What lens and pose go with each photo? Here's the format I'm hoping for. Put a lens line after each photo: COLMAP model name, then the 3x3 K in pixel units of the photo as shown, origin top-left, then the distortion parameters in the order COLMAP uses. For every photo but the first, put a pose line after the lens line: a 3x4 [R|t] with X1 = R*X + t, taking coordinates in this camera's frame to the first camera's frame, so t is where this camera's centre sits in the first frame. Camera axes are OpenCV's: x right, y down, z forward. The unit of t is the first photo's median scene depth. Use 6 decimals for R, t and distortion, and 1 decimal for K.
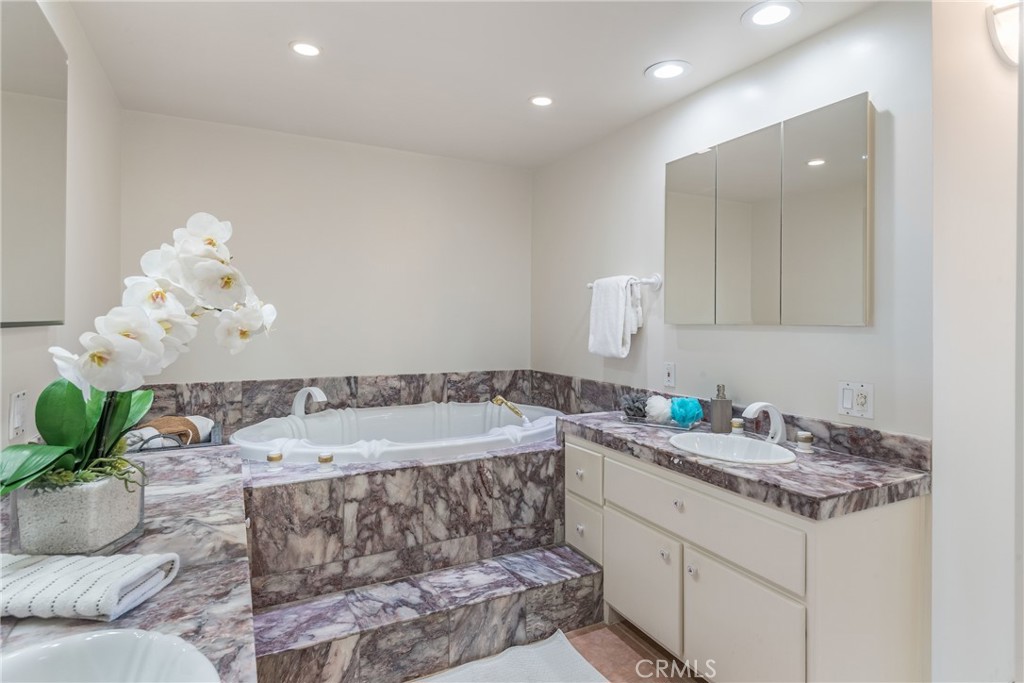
lens RADIAL K [[556.6, 0, 512.9], [0, 556.6, 316.1], [0, 0, 1]] dist [0.045218, -0.031599]
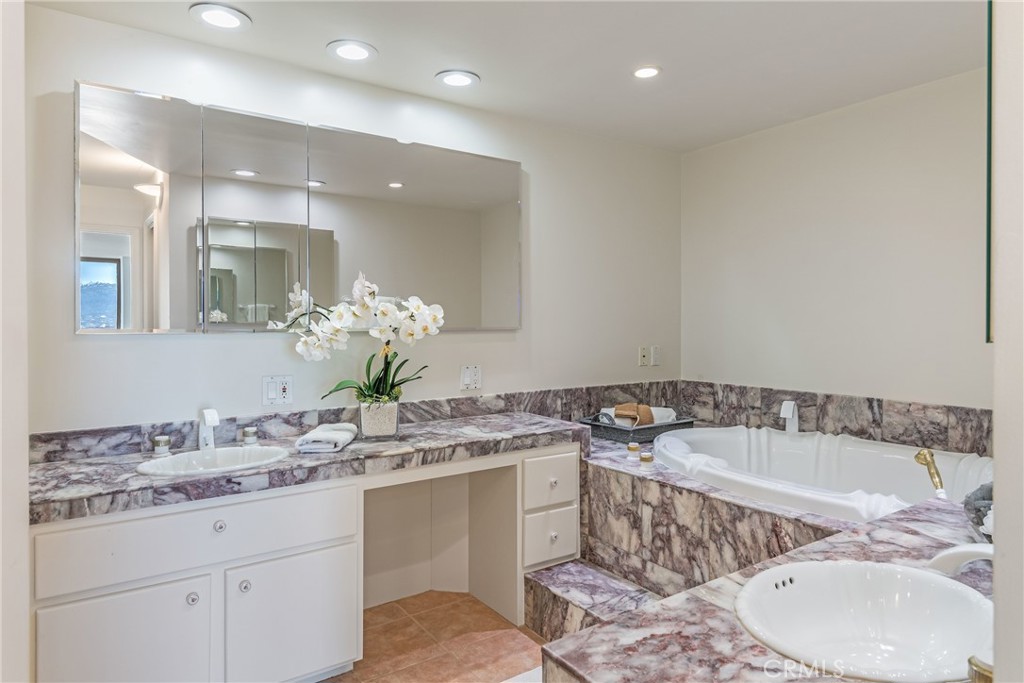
lens RADIAL K [[616.0, 0, 522.4], [0, 616.0, 313.1], [0, 0, 1]] dist [0.024707, -0.001144]
pose [[0.123077, -0.024614, -0.992092, 0.764482], [0.011093, 0.999664, -0.023426, 0.005394], [0.992335, -0.008122, 0.123309, 0.601355]]
